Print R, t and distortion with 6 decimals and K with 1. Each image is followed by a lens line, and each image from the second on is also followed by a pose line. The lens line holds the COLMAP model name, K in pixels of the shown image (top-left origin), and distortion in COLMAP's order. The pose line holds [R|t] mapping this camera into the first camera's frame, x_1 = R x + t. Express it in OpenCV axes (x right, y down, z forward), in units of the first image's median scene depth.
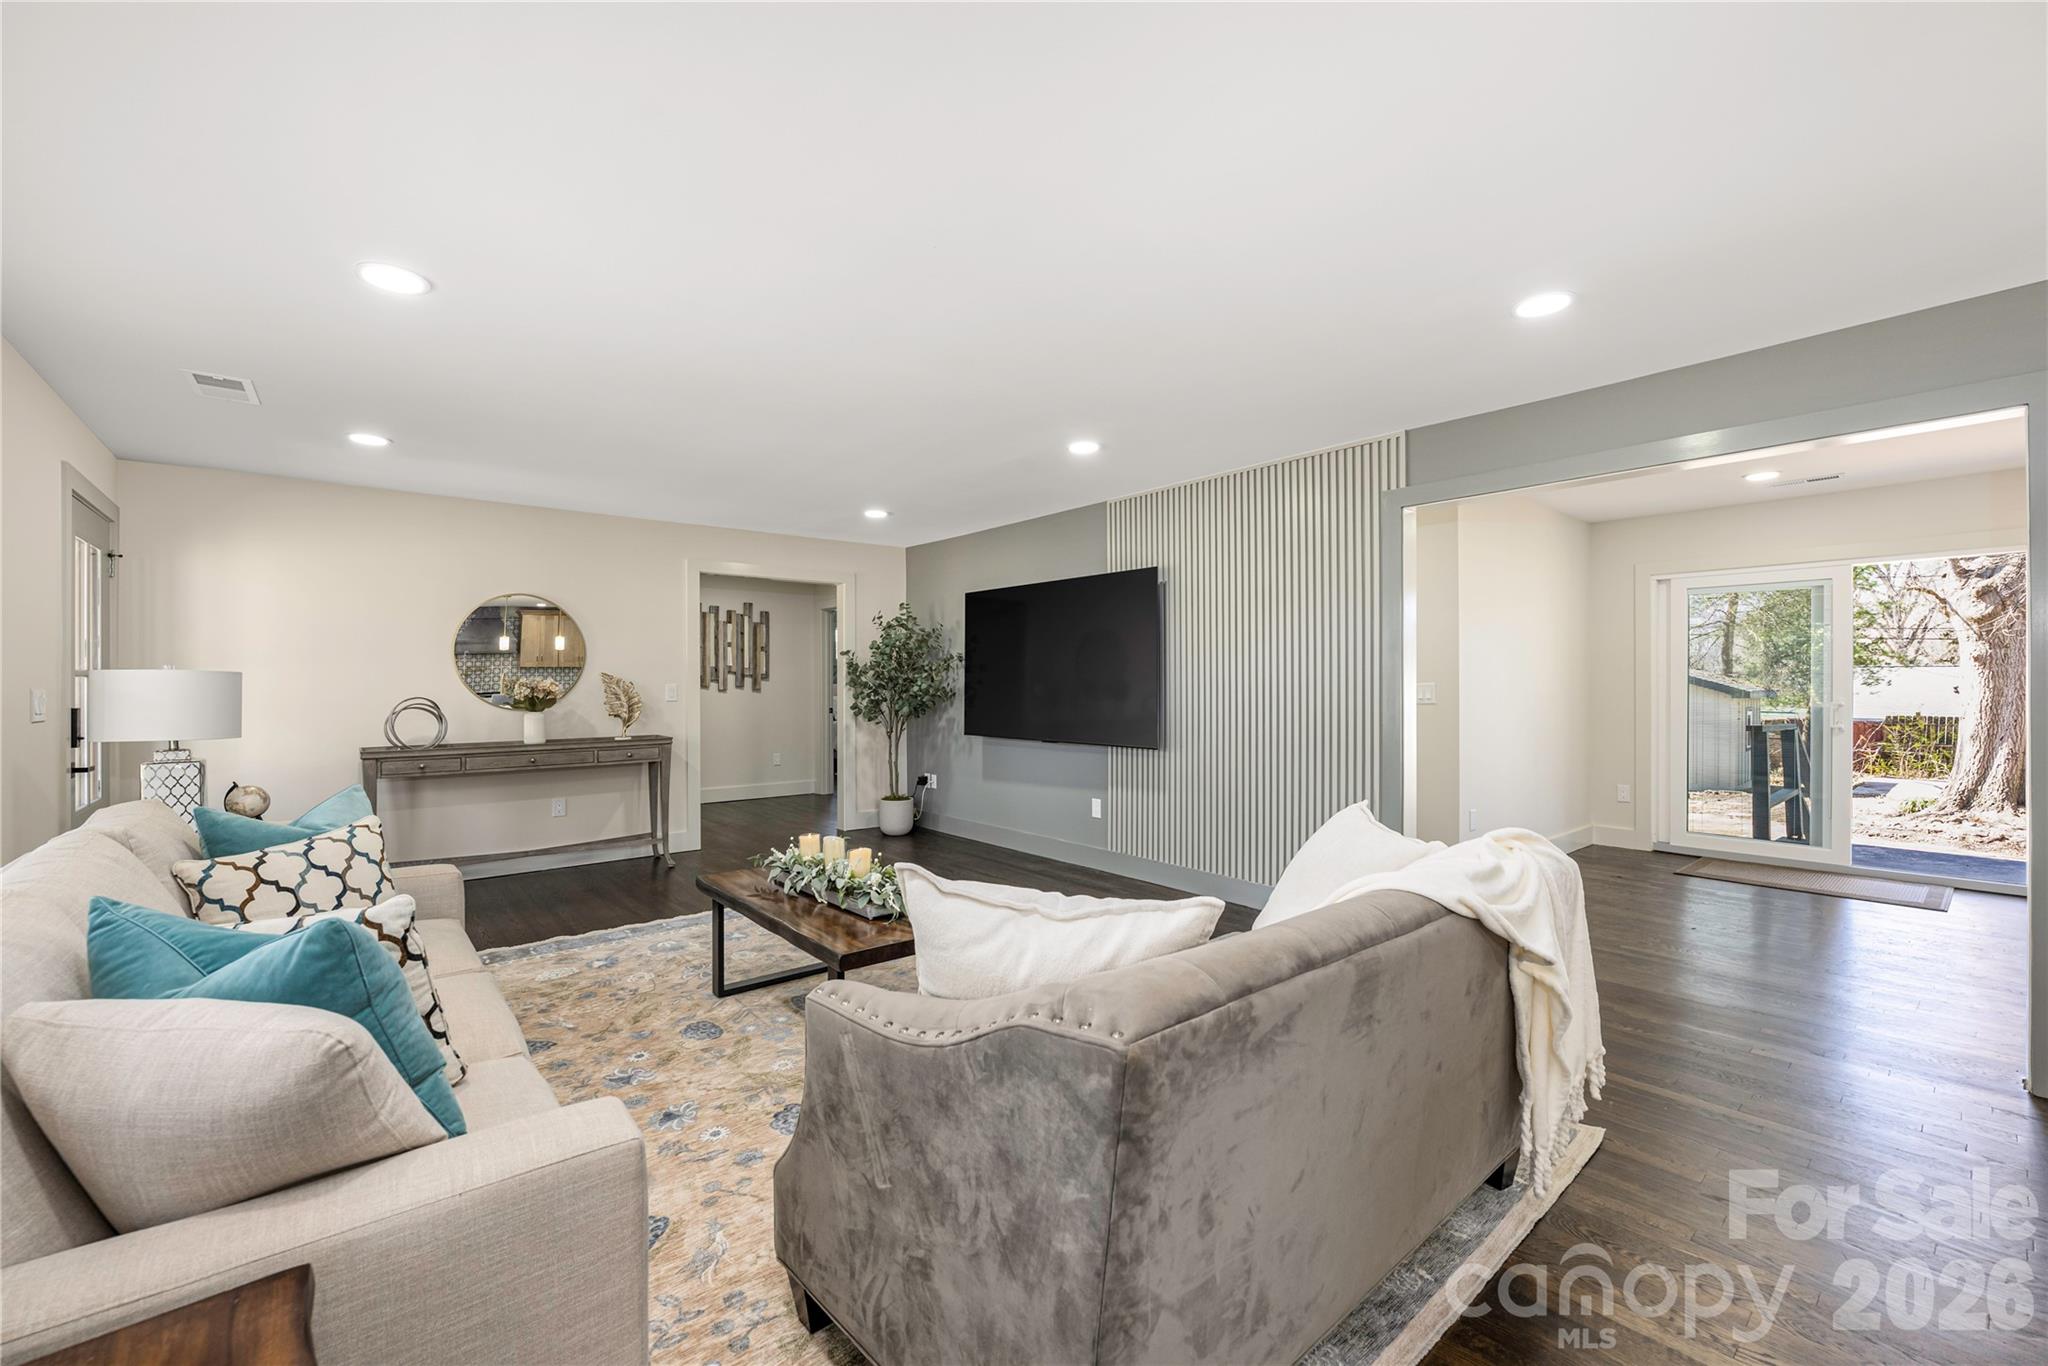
lens RADIAL K [[824.9, 0, 1024.0], [0, 824.9, 683.0], [0, 0, 1]] dist [-0.001305, -0.000043]
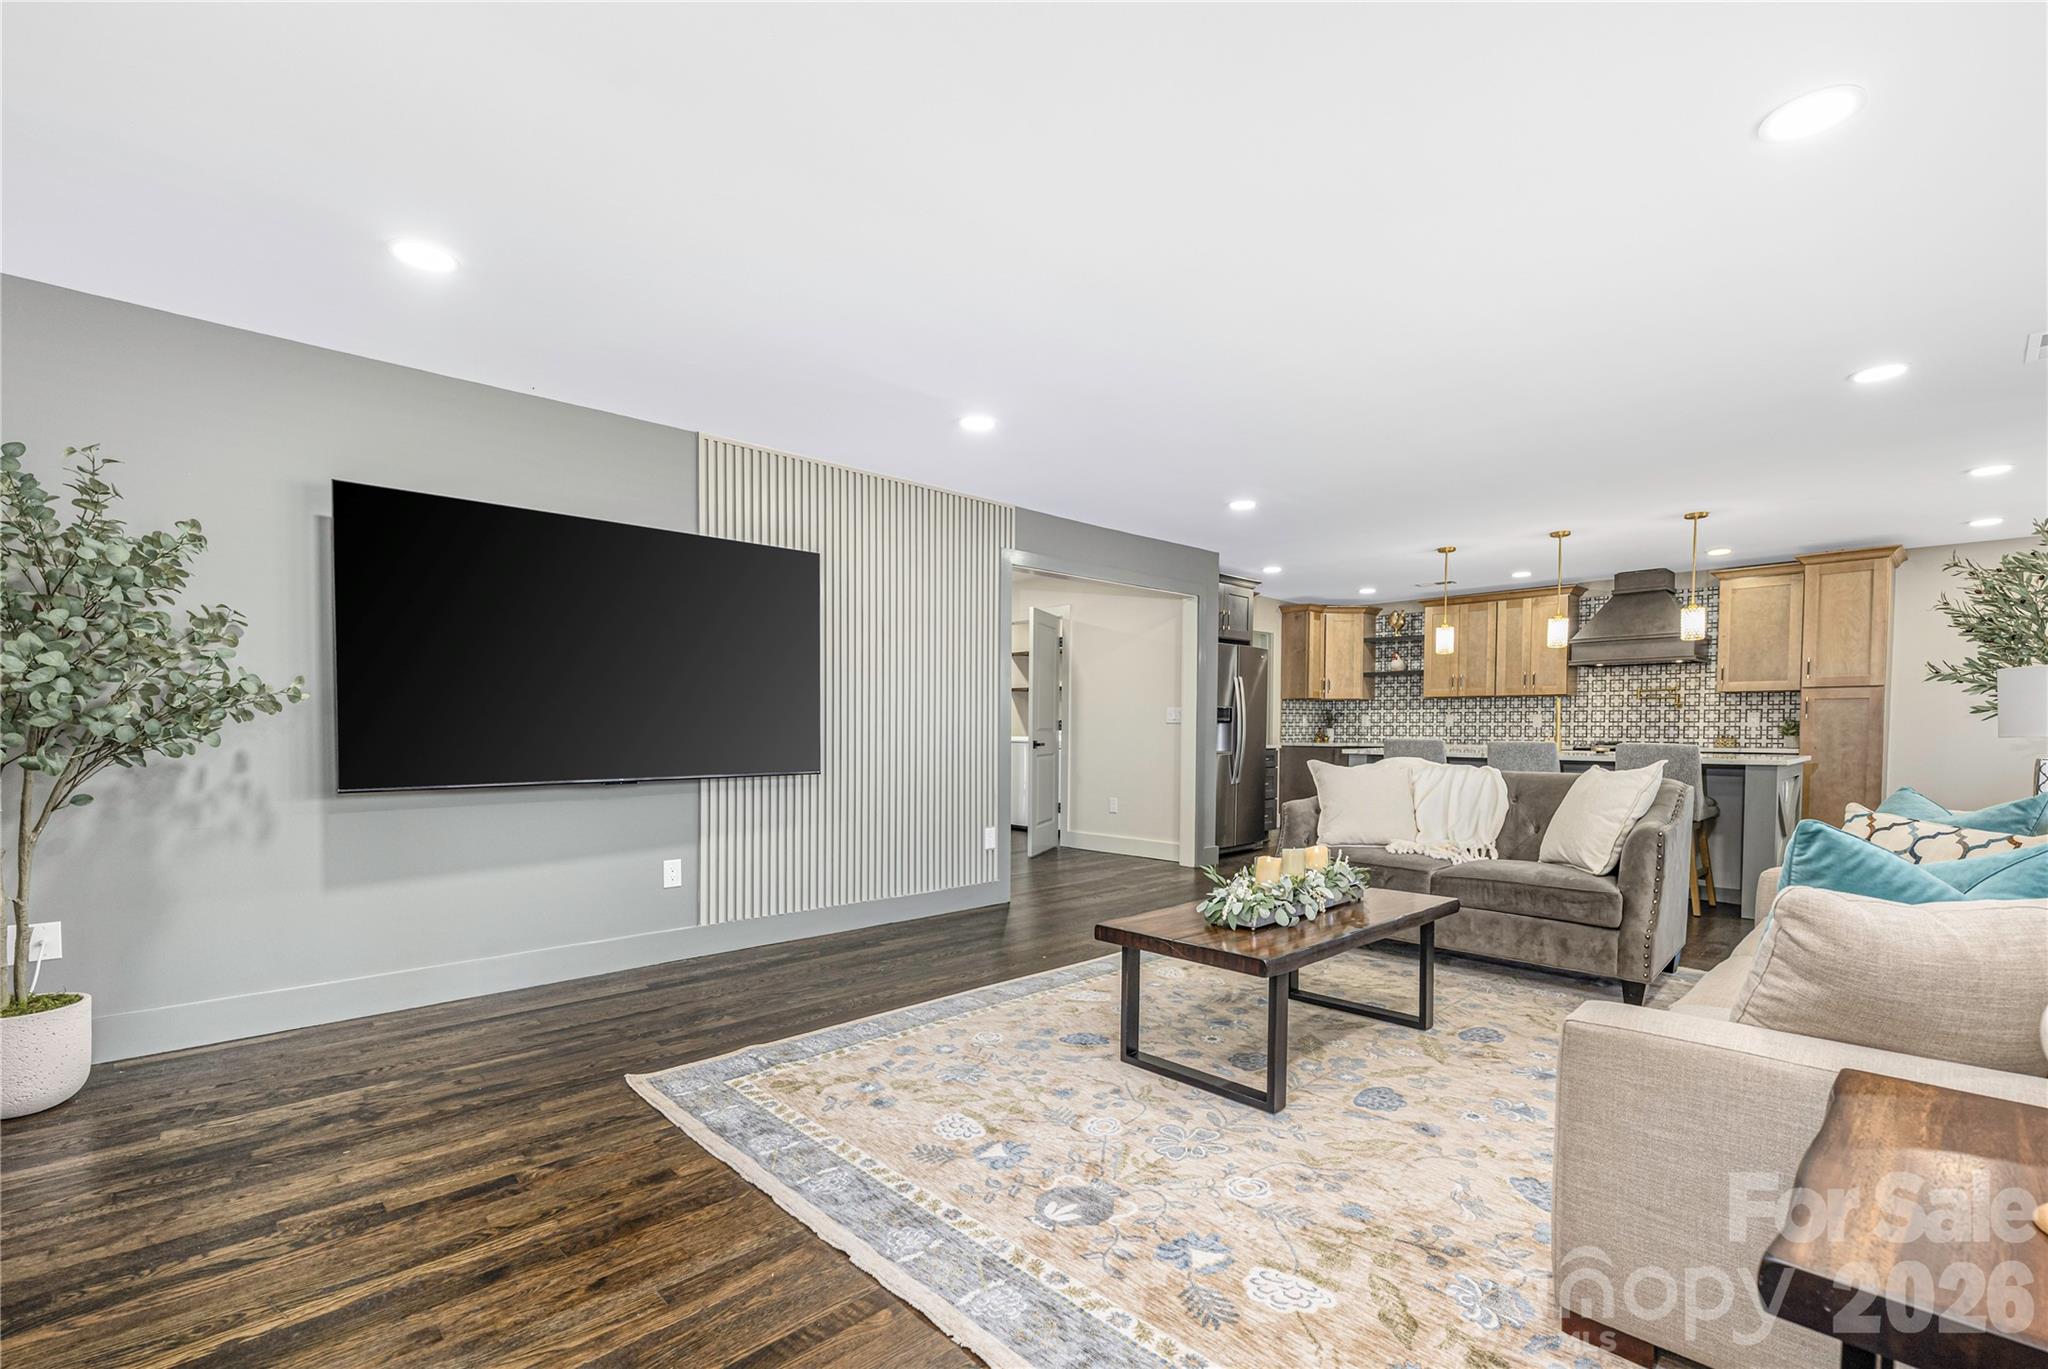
lens RADIAL K [[893.6, 0, 1022.4], [0, 893.6, 755.3], [0, 0, 1]] dist [-0.001168, -0.000011]
pose [[-0.056061, -0.024543, 0.998126, -1.524955], [-0.009630, 0.999665, 0.024040, 0.075676], [-0.998381, -0.008265, -0.056278, 1.711188]]
